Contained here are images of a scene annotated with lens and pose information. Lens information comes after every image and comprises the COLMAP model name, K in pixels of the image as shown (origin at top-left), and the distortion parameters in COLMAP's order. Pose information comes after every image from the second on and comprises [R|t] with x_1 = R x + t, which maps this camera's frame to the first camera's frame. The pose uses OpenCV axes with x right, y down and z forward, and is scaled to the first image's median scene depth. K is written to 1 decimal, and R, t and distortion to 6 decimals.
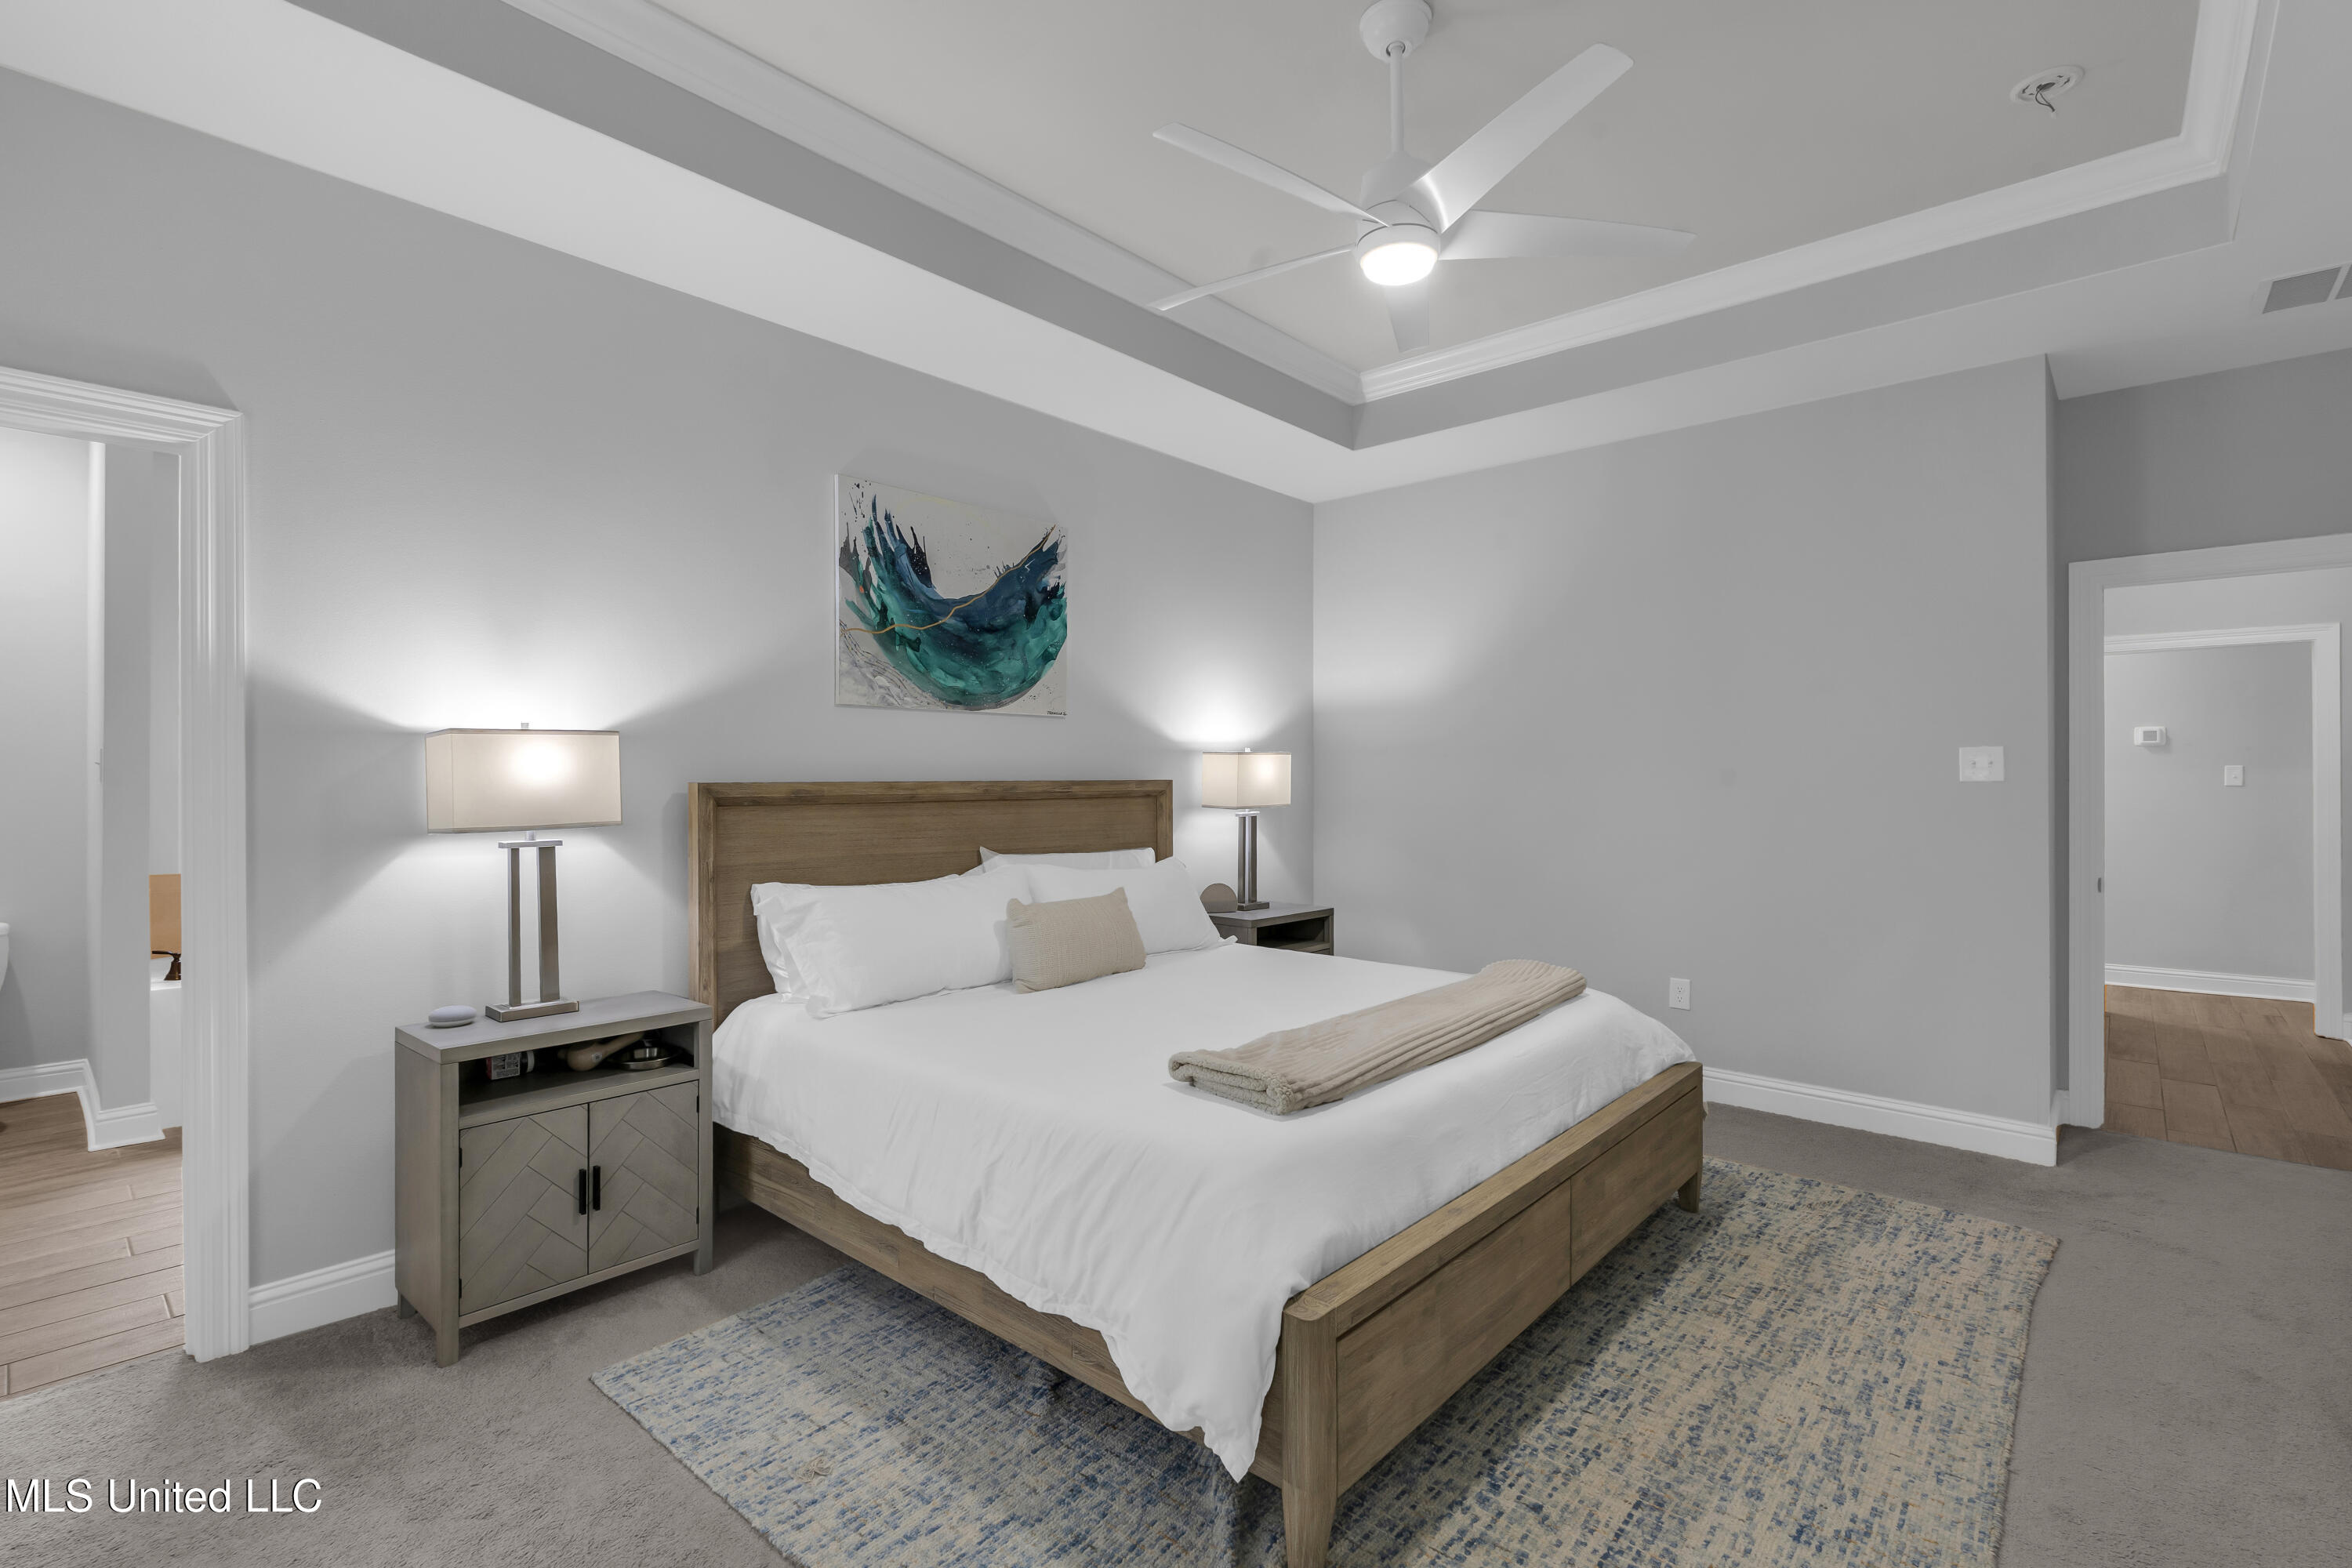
lens RADIAL K [[1074.5, 0, 1180.2], [0, 1074.5, 764.7], [0, 0, 1]] dist [0.000742, -0.000604]
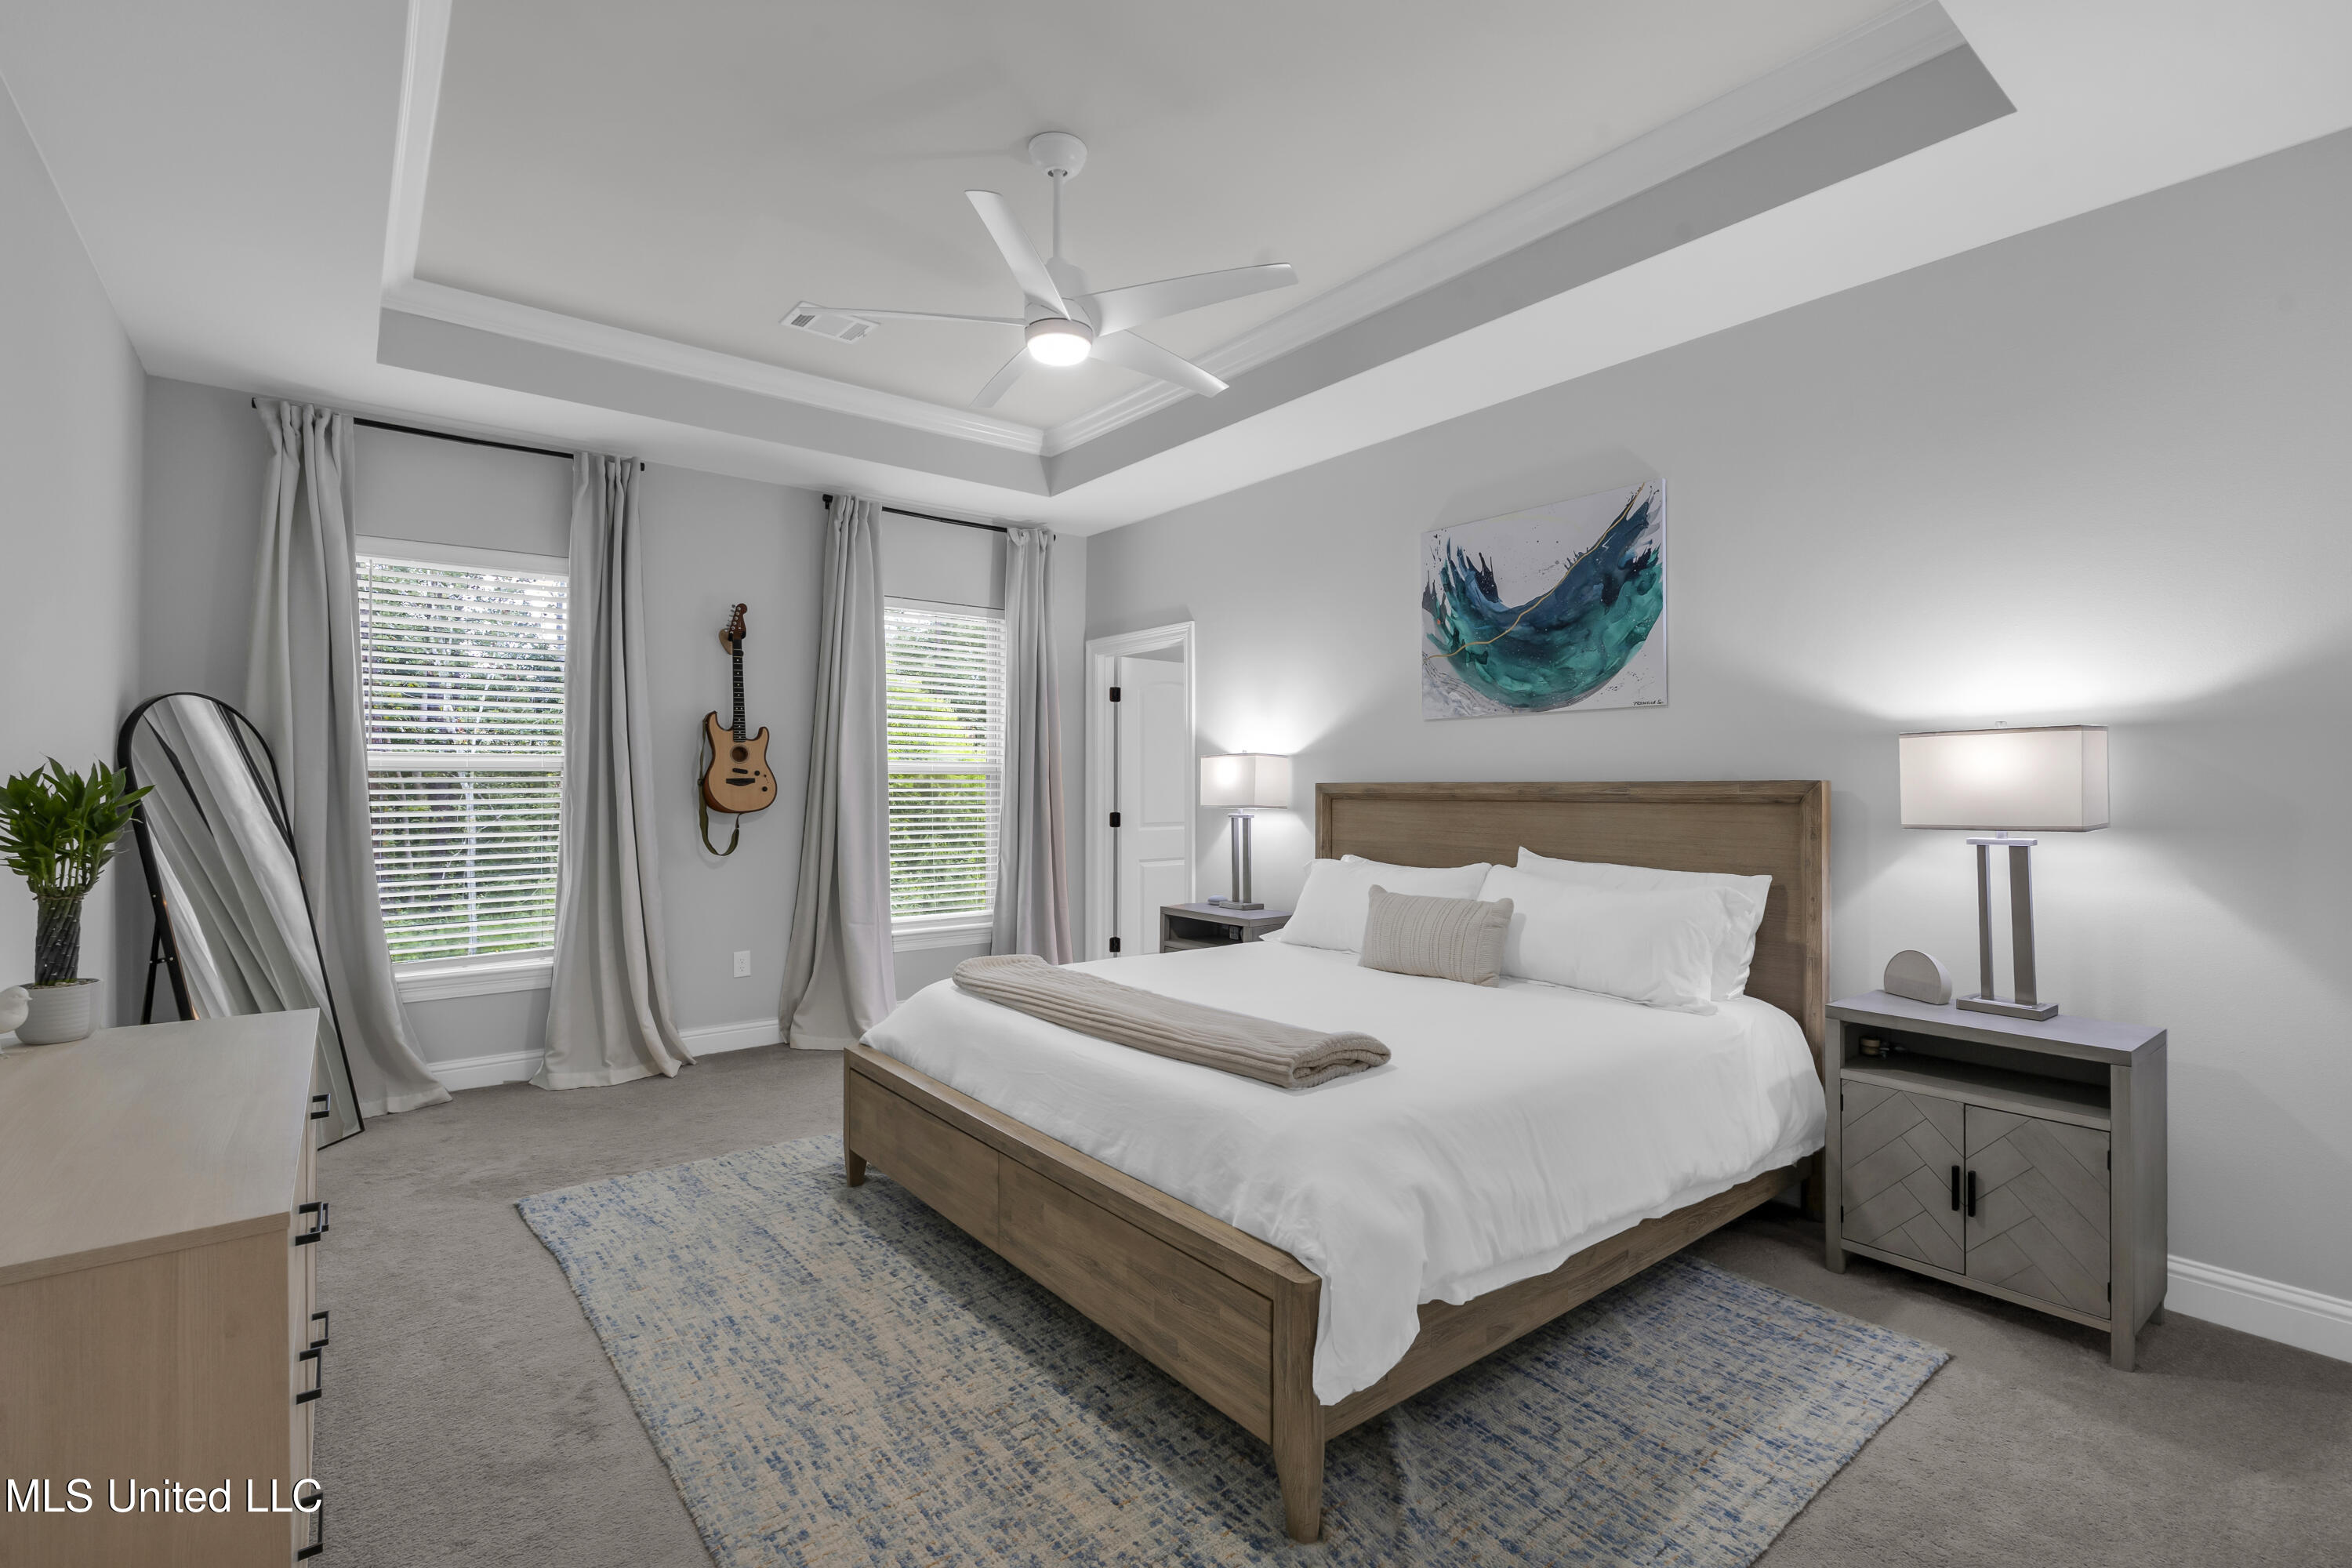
lens RADIAL K [[1074.5, 0, 1192.3], [0, 1074.5, 782.6], [0, 0, 1]] dist [0.000742, -0.000604]
pose [[-0.170632, 0.006339, -0.985314, 0.911991], [0.019707, 0.999801, 0.003019, 0.007068], [0.985138, -0.018902, -0.170723, 0.907616]]
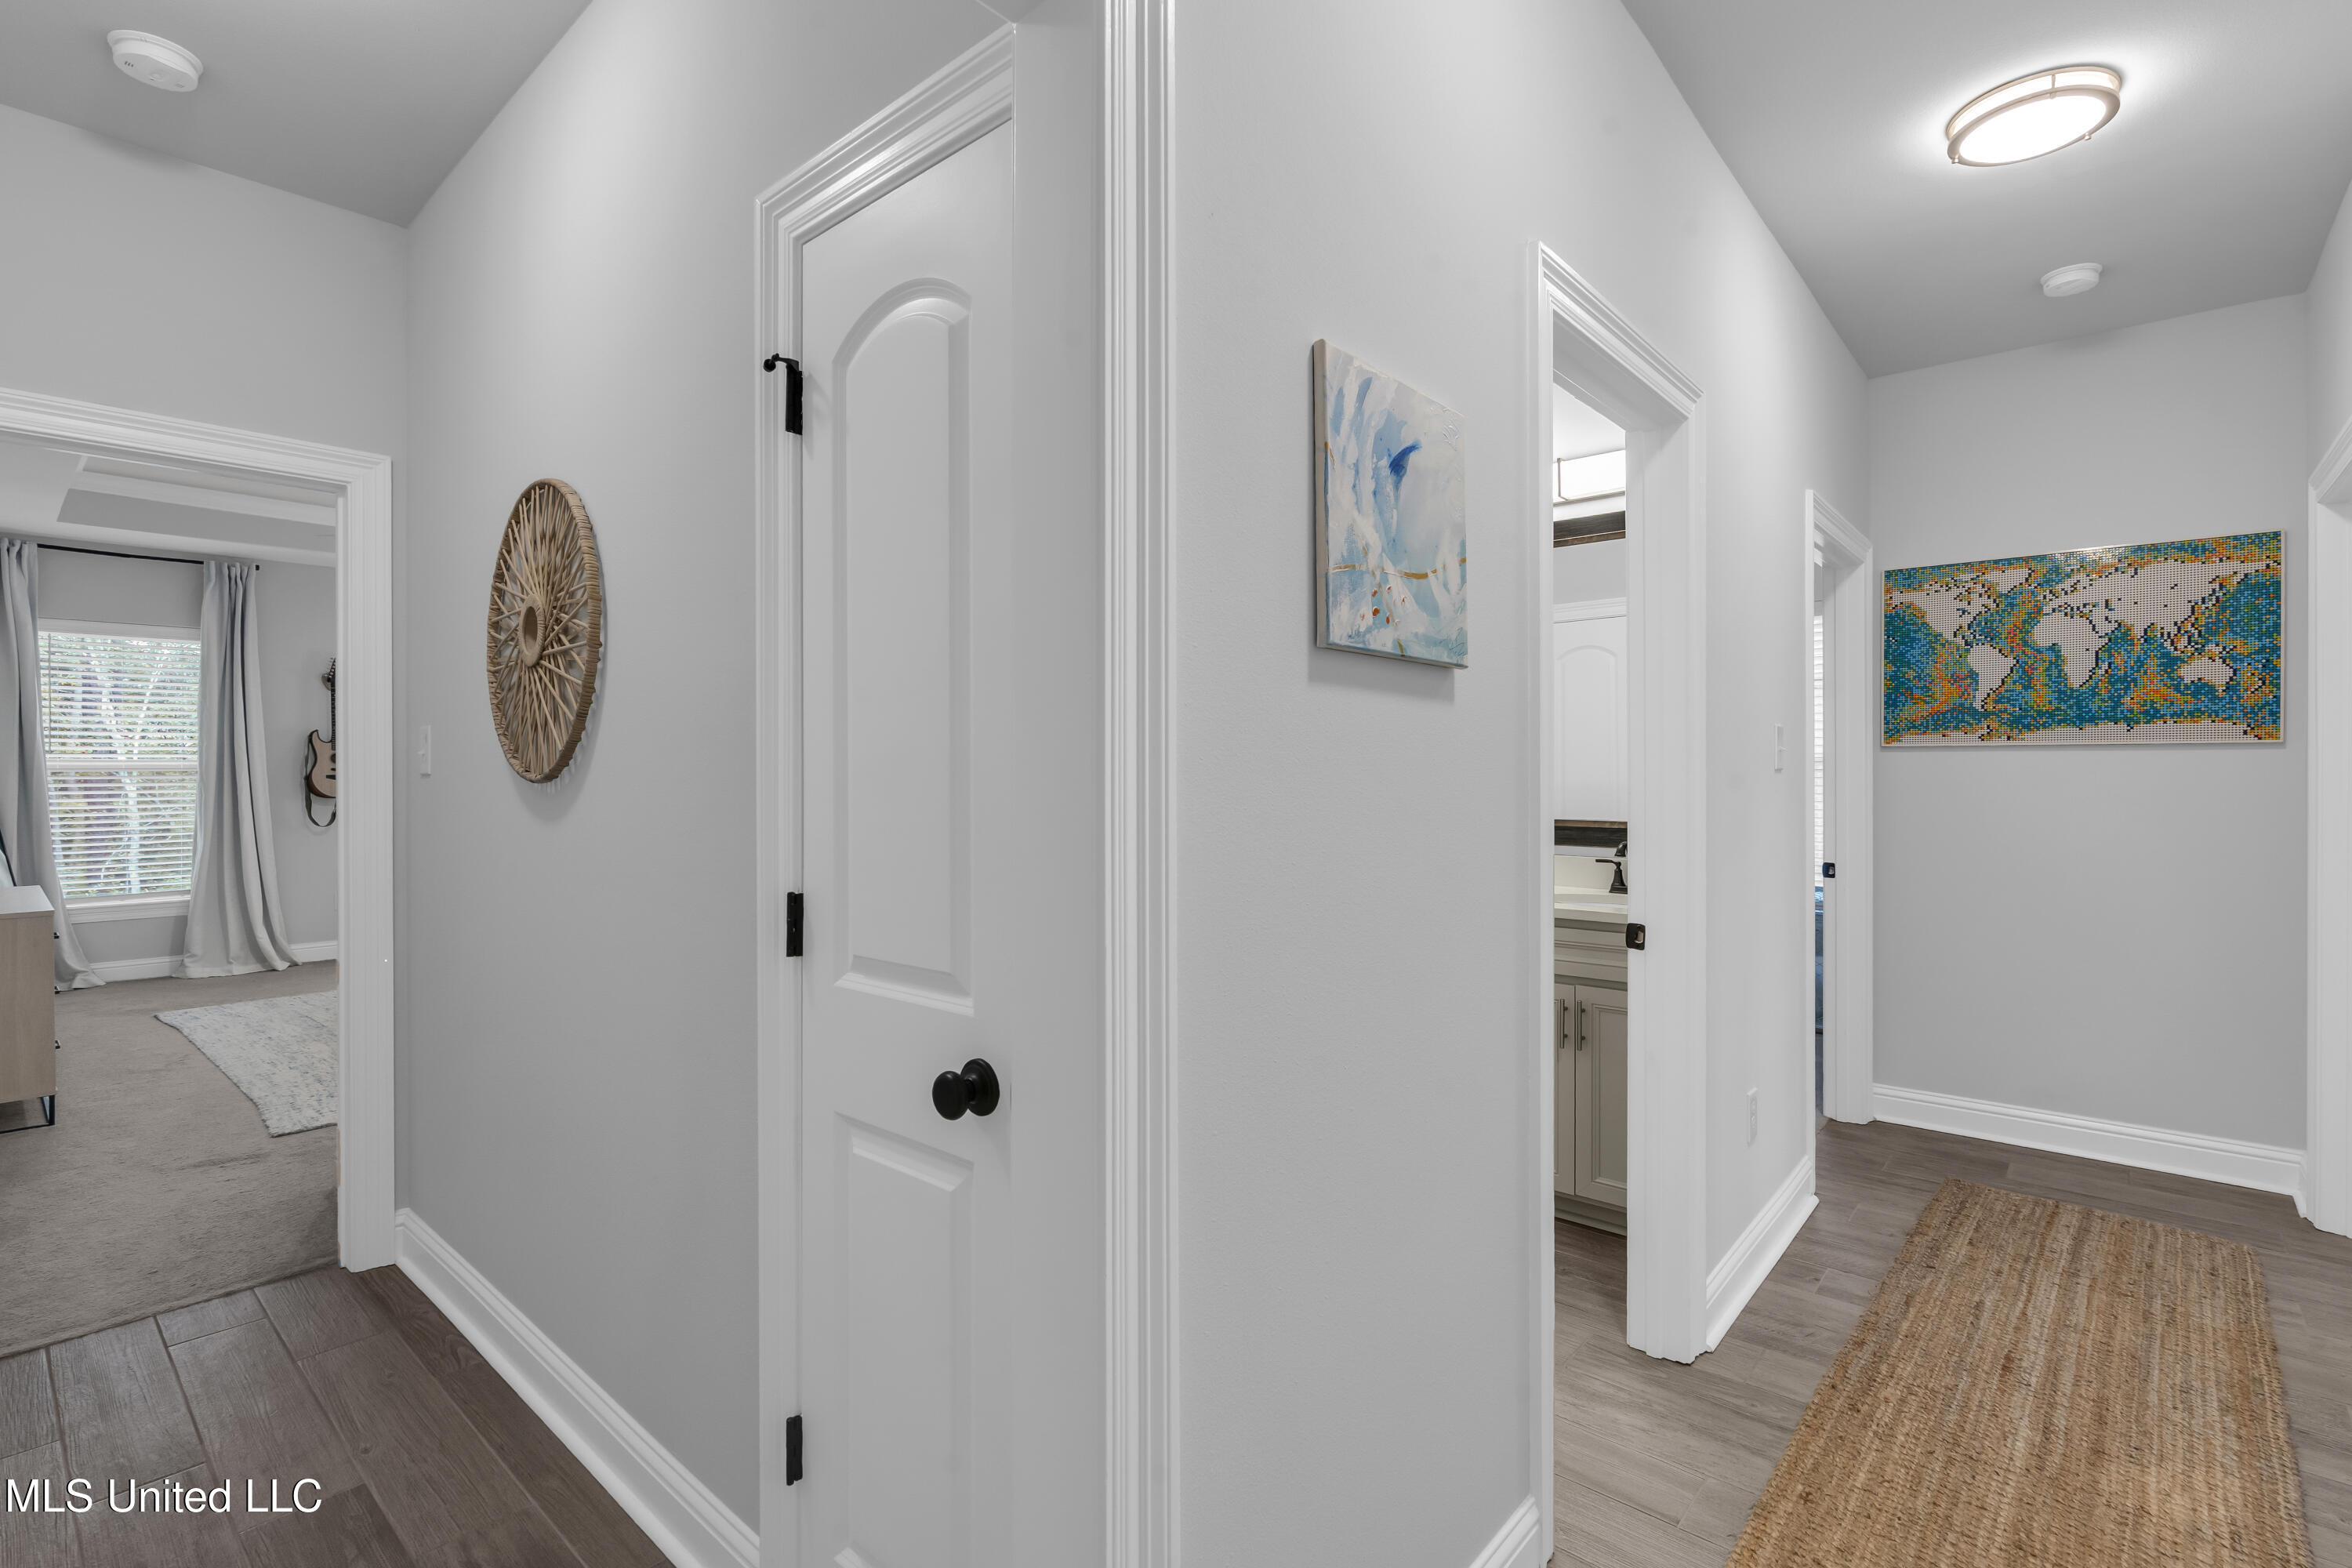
lens RADIAL K [[1074.5, 0, 1189.6], [0, 1074.5, 790.7], [0, 0, 1]] dist [0.000742, -0.000604]
pose [[0.011836, 0.012679, -0.999850, 1.729022], [0.017113, 0.999771, 0.012881, 0.025728], [0.999784, -0.017262, 0.011617, 1.709240]]
